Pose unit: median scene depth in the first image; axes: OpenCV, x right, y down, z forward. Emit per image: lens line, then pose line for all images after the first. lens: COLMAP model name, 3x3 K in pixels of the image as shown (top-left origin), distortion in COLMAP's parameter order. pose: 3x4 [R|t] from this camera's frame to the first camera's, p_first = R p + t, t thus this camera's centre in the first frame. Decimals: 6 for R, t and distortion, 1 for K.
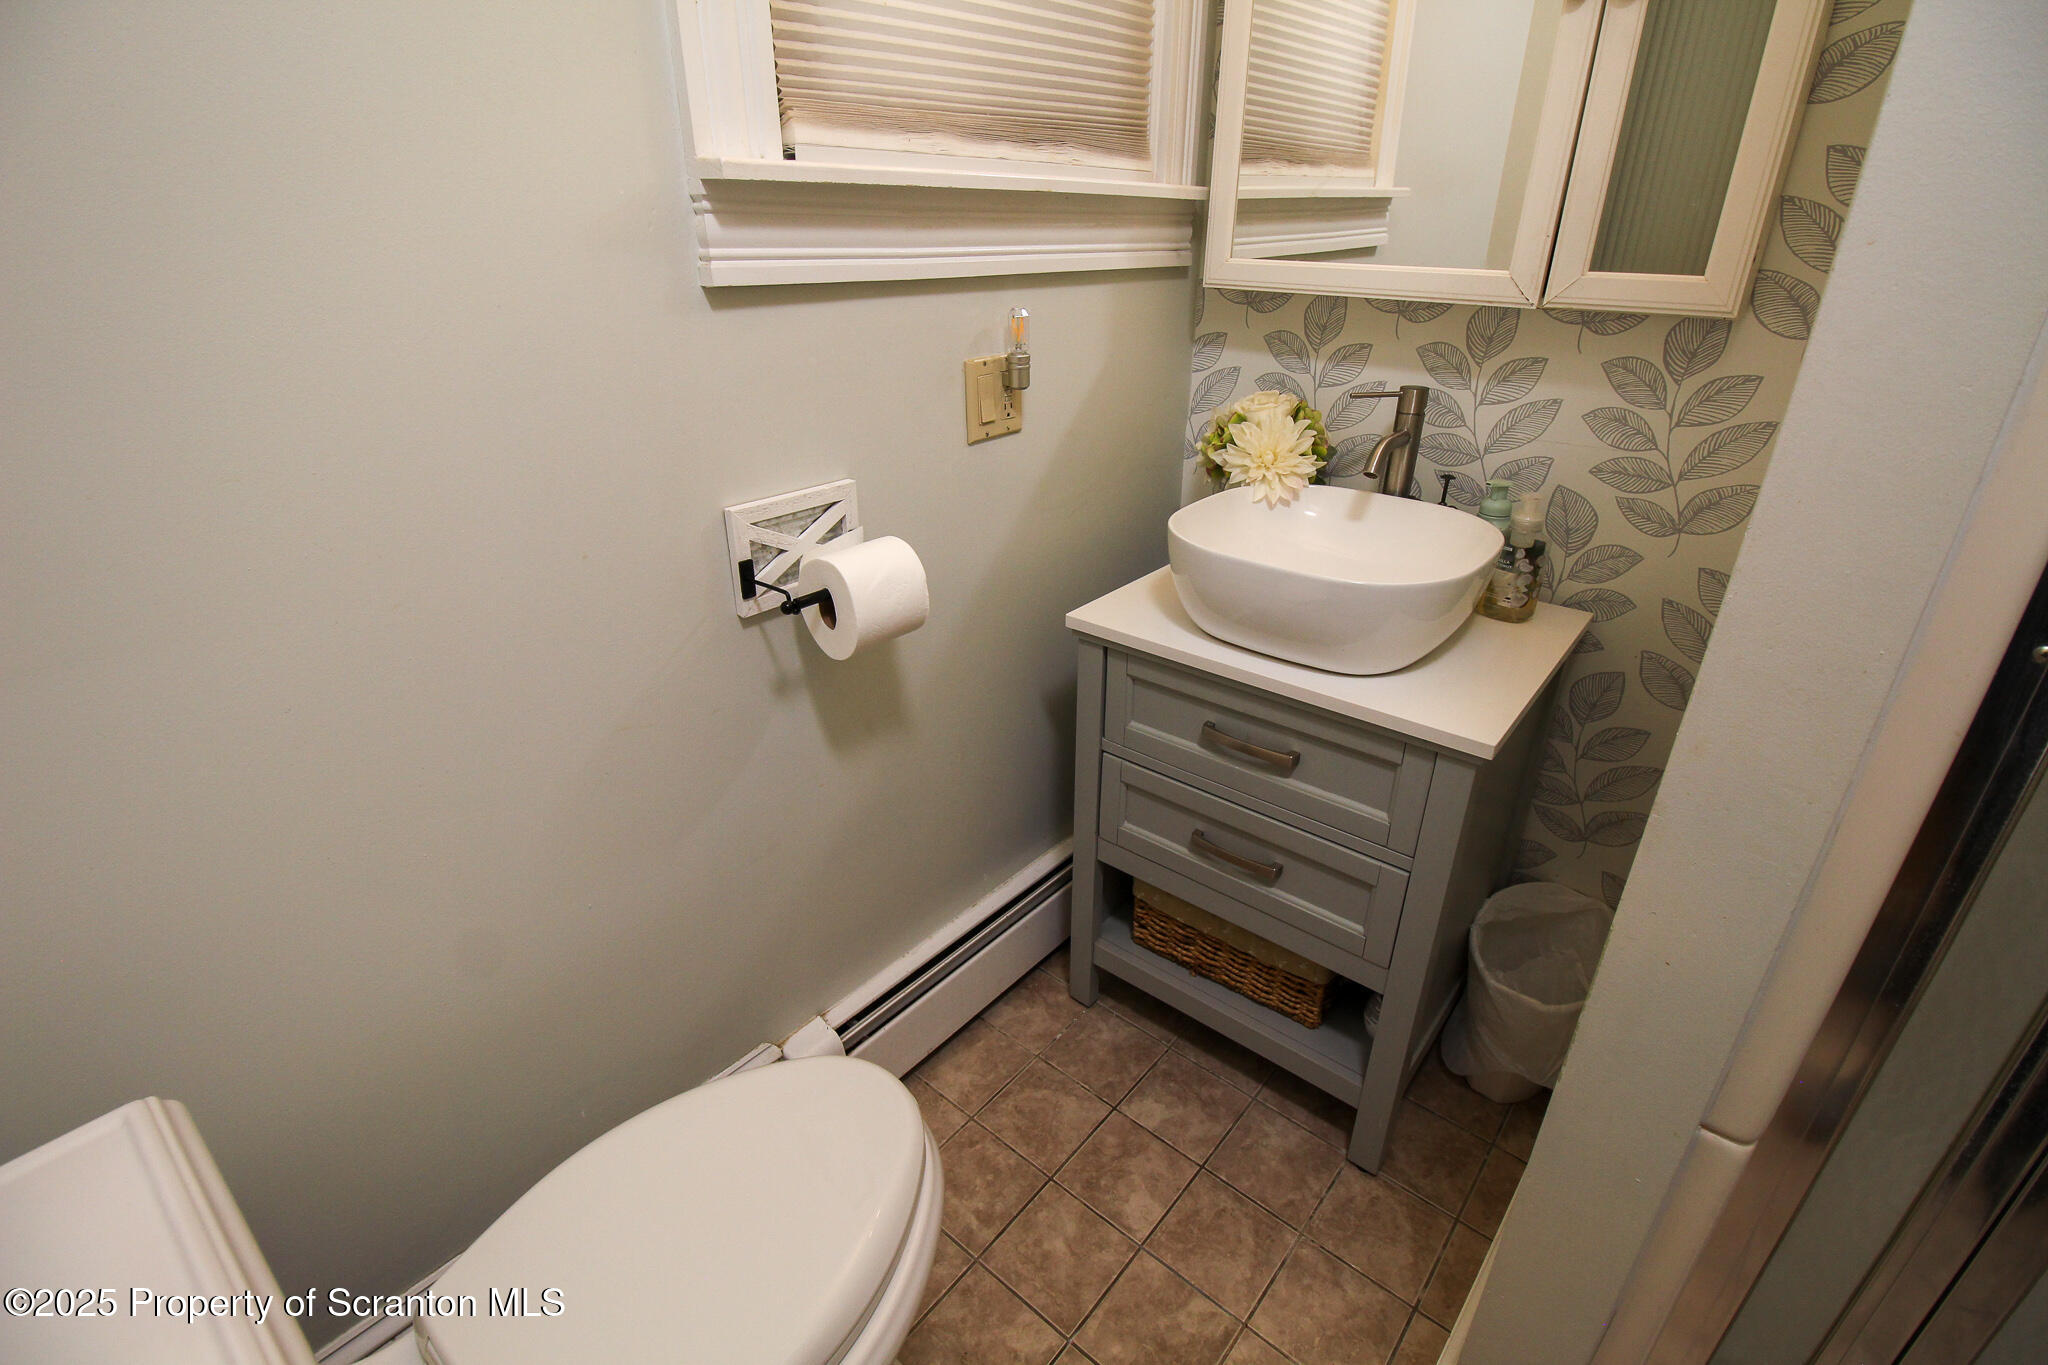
lens RADIAL K [[953.5, 0, 1031.9], [0, 953.5, 684.7], [0, 0, 1]] dist [-0.003807, -0.005717]
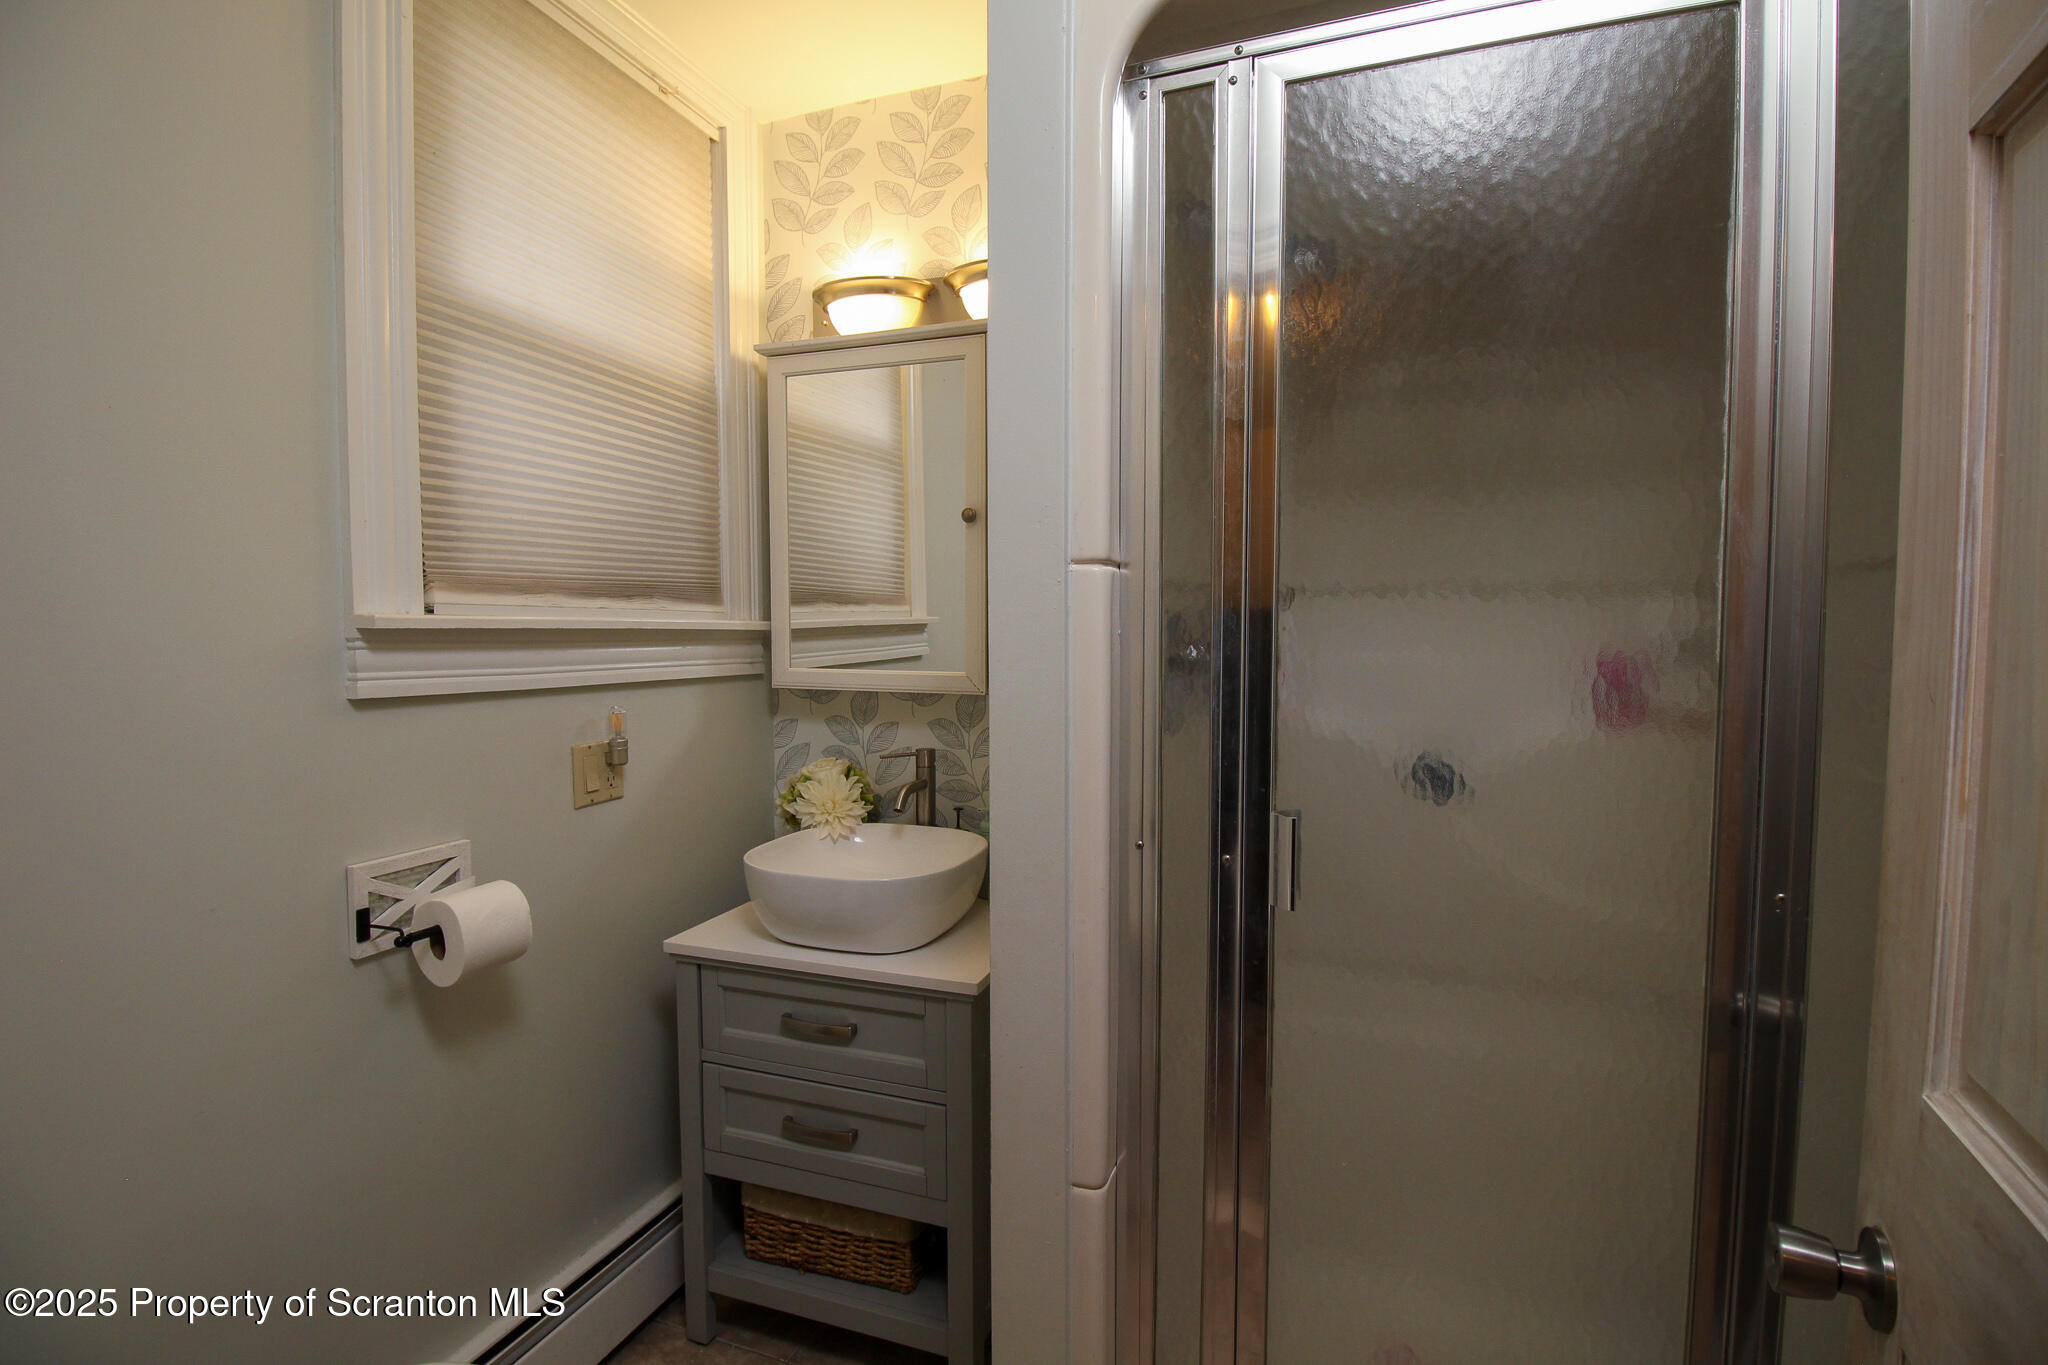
lens RADIAL K [[953.5, 0, 1028.1], [0, 953.5, 676.4], [0, 0, 1]] dist [-0.003807, -0.005717]
pose [[0.941388, -0.026064, 0.336318, 0.075197], [0.156600, 0.916829, -0.367289, 0.137409], [-0.298773, 0.398429, 0.867173, -0.324776]]
